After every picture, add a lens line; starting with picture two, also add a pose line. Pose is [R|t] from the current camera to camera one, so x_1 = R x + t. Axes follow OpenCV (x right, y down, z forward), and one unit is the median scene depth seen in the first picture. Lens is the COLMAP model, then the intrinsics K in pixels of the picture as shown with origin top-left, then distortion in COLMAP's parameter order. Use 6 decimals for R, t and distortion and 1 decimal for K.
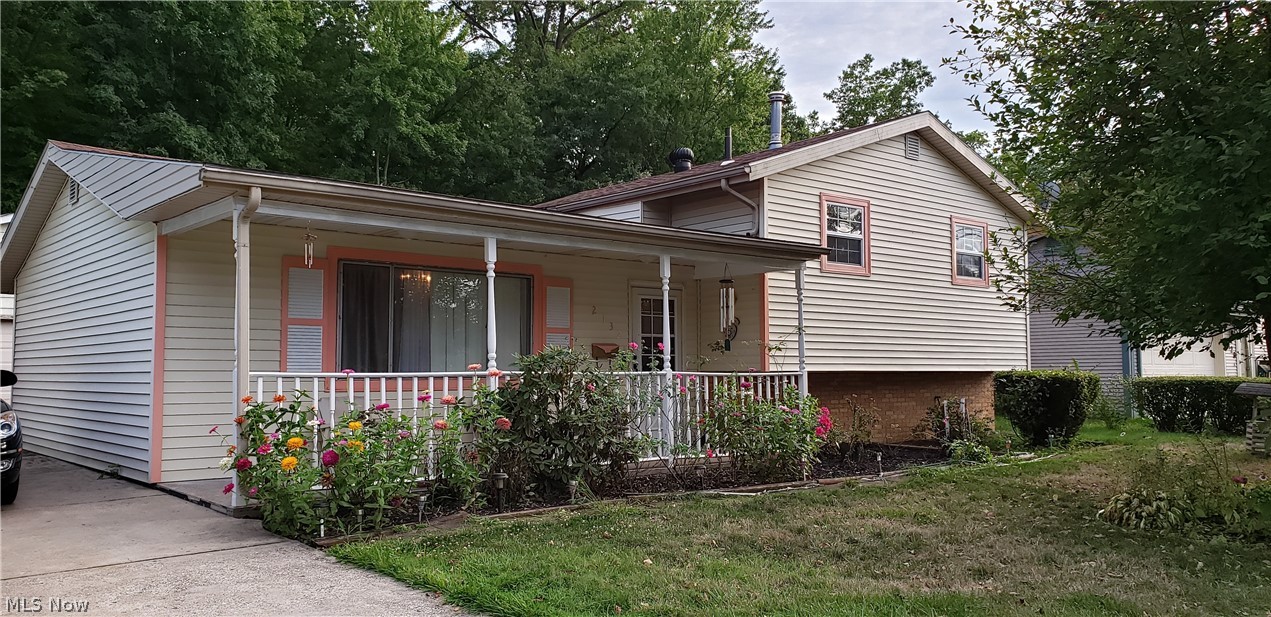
lens RADIAL K [[984.2, 0, 642.5], [0, 984.2, 328.3], [0, 0, 1]] dist [0.124652, -0.181244]
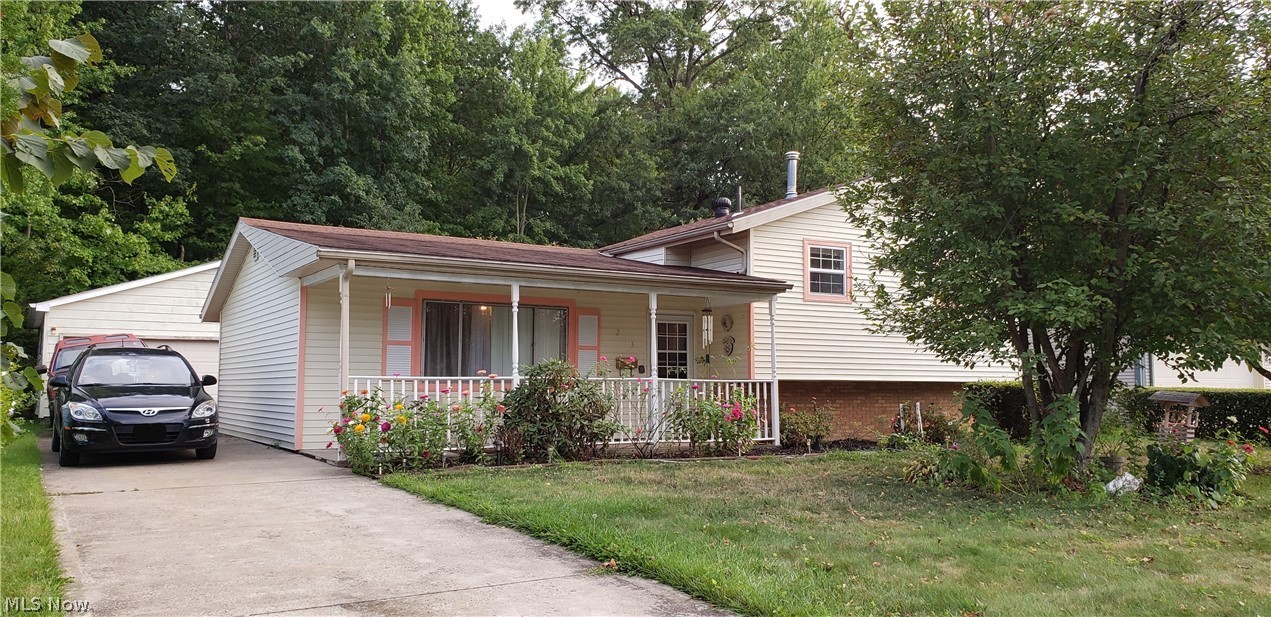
lens RADIAL K [[1013.2, 0, 657.7], [0, 1013.2, 316.9], [0, 0, 1]] dist [0.289752, -1.034289]
pose [[0.986628, -0.008180, -0.162785, 0.218107], [0.003497, 0.999572, -0.029039, 0.000286], [0.162953, 0.028082, 0.986234, -0.325324]]
